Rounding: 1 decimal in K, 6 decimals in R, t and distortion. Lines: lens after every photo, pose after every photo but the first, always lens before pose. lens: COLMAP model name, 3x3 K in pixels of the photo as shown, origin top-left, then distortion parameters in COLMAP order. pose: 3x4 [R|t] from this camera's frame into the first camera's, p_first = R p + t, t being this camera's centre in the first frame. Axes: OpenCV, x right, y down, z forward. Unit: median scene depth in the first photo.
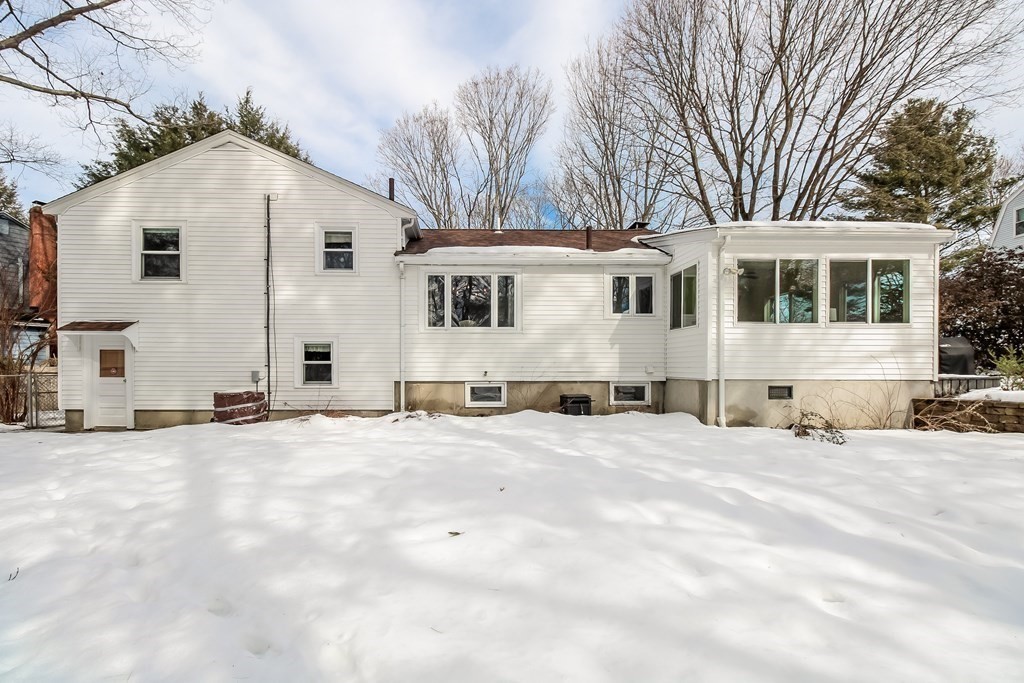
lens RADIAL K [[482.8, 0, 481.6], [0, 482.8, 366.9], [0, 0, 1]] dist [0.002611, -0.000852]
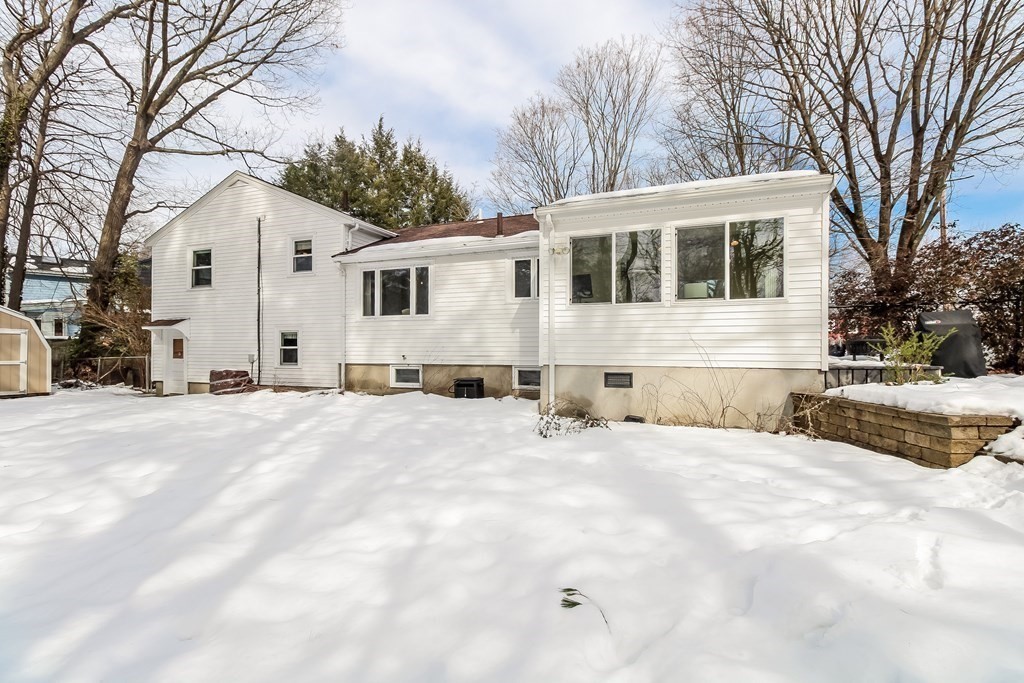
lens RADIAL K [[486.9, 0, 512.0], [0, 486.9, 341.5], [0, 0, 1]] dist [0.012794, -0.000006]
pose [[0.920380, -0.007127, -0.390961, 0.679337], [0.000767, 0.999865, -0.016422, -0.003671], [0.391025, 0.014815, 0.920261, 0.072375]]
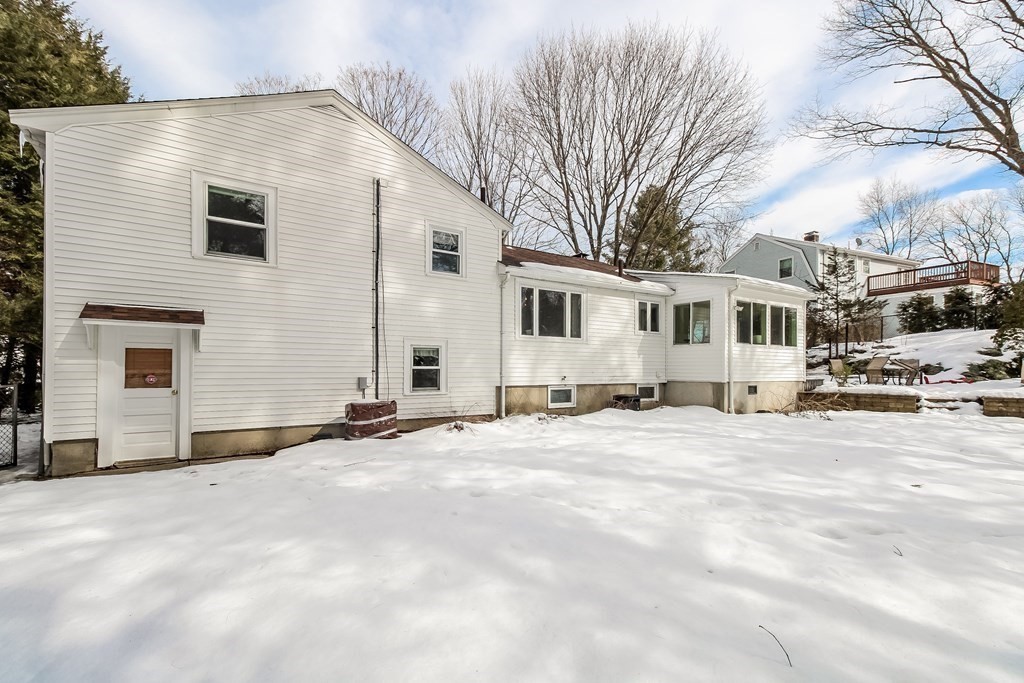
lens RADIAL K [[469.0, 0, 517.3], [0, 469.0, 357.7], [0, 0, 1]] dist [0.038373, 0.000117]
pose [[0.837601, 0.016415, 0.546036, -0.696657], [-0.004919, 0.999735, -0.022508, -0.009281], [-0.546260, 0.016167, 0.837460, 0.135175]]
